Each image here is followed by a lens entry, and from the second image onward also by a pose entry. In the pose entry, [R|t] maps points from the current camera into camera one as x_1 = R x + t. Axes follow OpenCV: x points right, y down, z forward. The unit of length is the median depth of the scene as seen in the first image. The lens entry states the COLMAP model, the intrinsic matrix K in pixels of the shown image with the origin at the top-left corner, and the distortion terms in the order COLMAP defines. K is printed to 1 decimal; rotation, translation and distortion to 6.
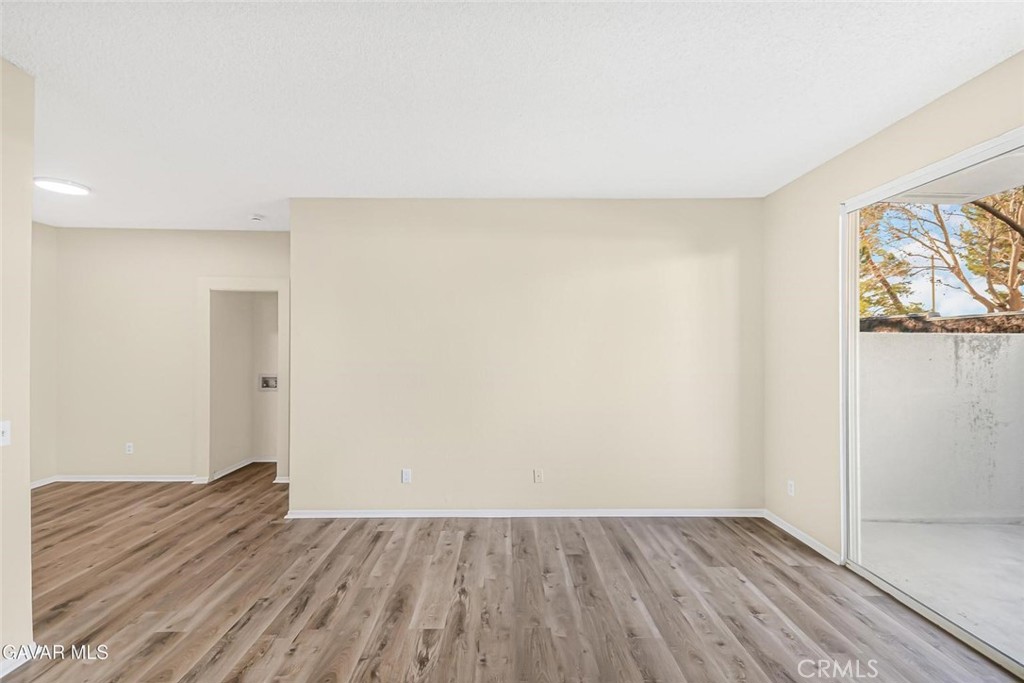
lens RADIAL K [[444.5, 0, 511.9], [0, 444.5, 340.8], [0, 0, 1]] dist [0.010695, -0.000084]
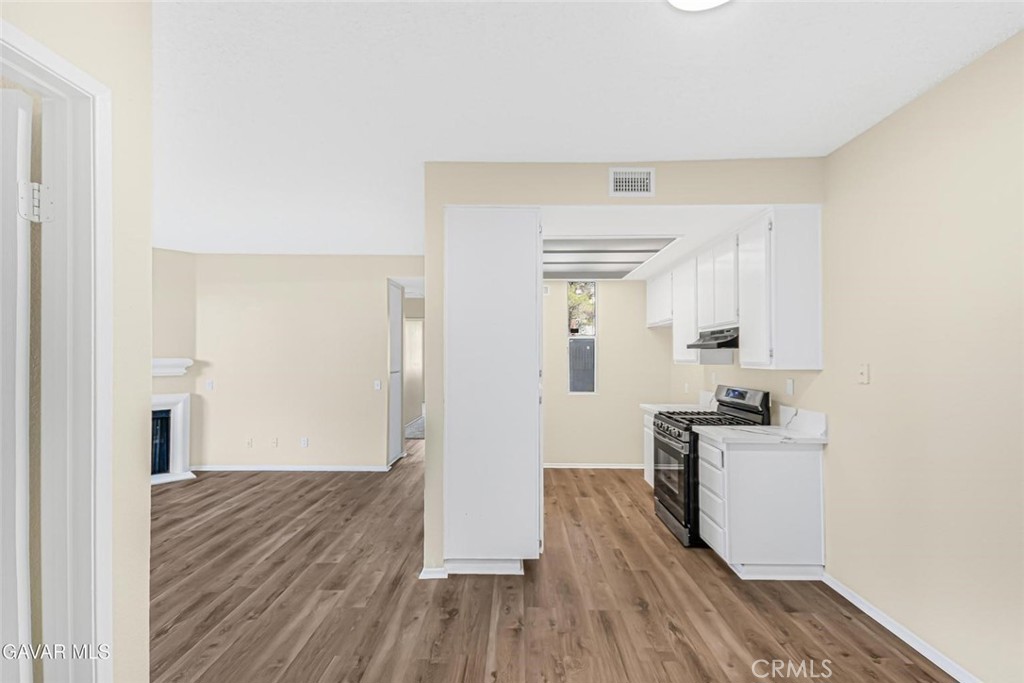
lens RADIAL K [[444.5, 0, 513.6], [0, 444.5, 350.3], [0, 0, 1]] dist [0.010695, -0.000084]
pose [[-0.999559, 0.001220, 0.029676, -1.193310], [0.000802, 0.999900, -0.014092, 0.020544], [-0.029691, -0.014062, -0.999460, 2.036893]]
